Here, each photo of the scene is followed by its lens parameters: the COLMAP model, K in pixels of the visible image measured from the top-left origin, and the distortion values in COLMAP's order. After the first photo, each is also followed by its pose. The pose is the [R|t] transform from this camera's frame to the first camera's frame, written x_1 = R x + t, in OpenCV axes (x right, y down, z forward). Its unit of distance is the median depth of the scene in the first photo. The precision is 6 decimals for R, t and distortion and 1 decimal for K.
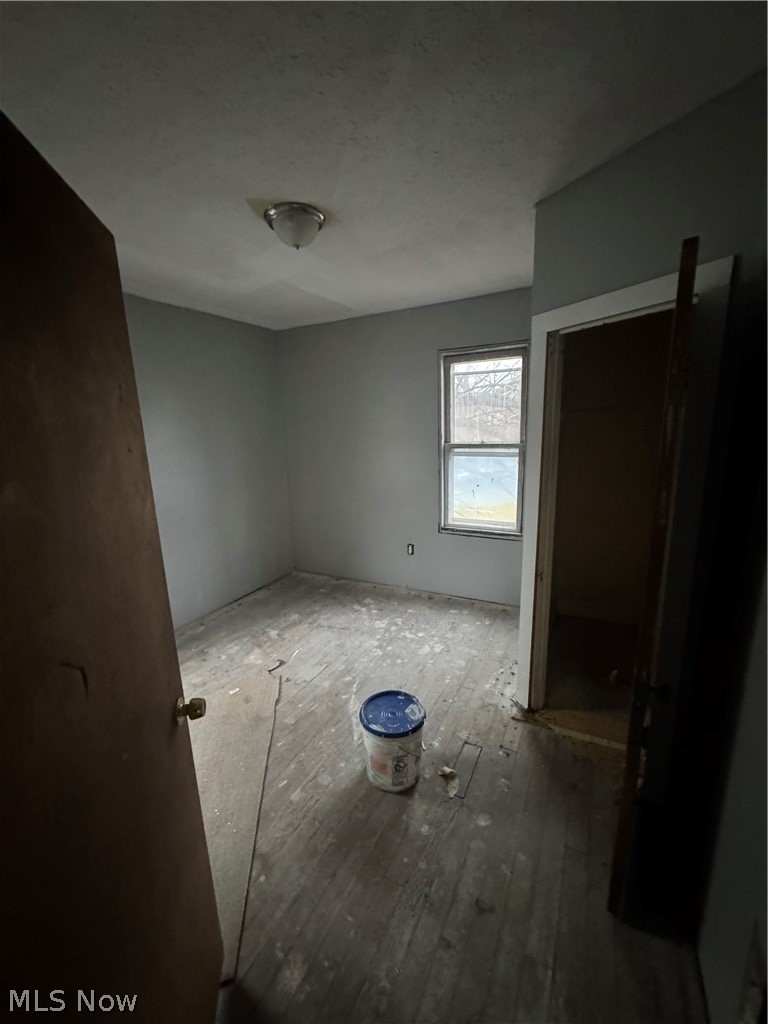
lens RADIAL K [[409.3, 0, 384.1], [0, 409.3, 510.3], [0, 0, 1]] dist [-0.004451, 0.000450]
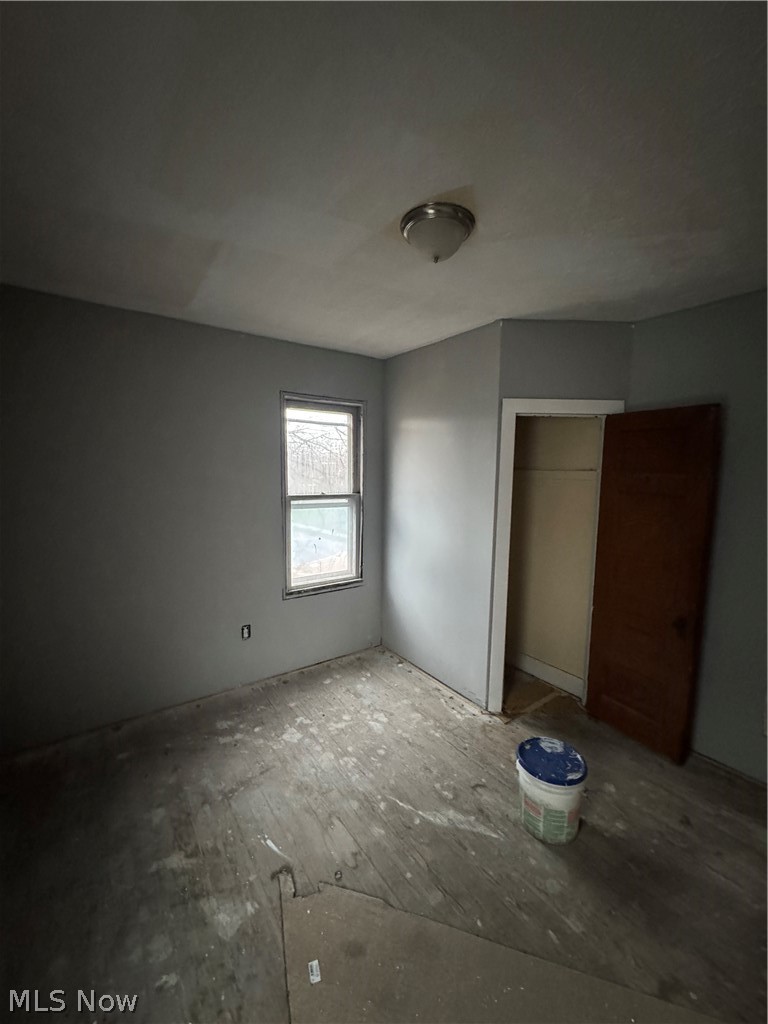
lens RADIAL K [[409.3, 0, 384.3], [0, 409.3, 509.4], [0, 0, 1]] dist [-0.004451, 0.000450]
pose [[0.449920, -0.049380, 0.891702, -0.608849], [0.156566, 0.987368, -0.024320, -0.090120], [-0.879238, 0.150552, 0.451968, 0.479981]]
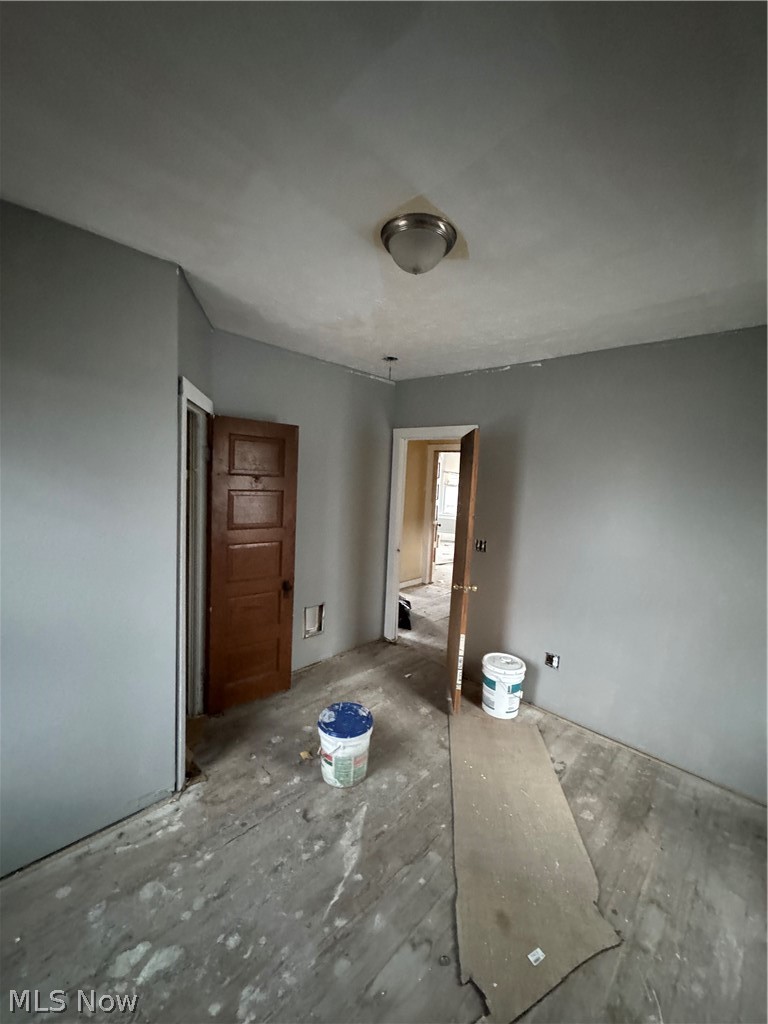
lens RADIAL K [[409.3, 0, 384.9], [0, 409.3, 511.6], [0, 0, 1]] dist [-0.004451, 0.000450]
pose [[-0.959772, -0.039923, 0.277927, -0.237920], [0.041198, 0.959104, 0.280040, -0.252782], [-0.277741, 0.280225, -0.918877, 1.125113]]
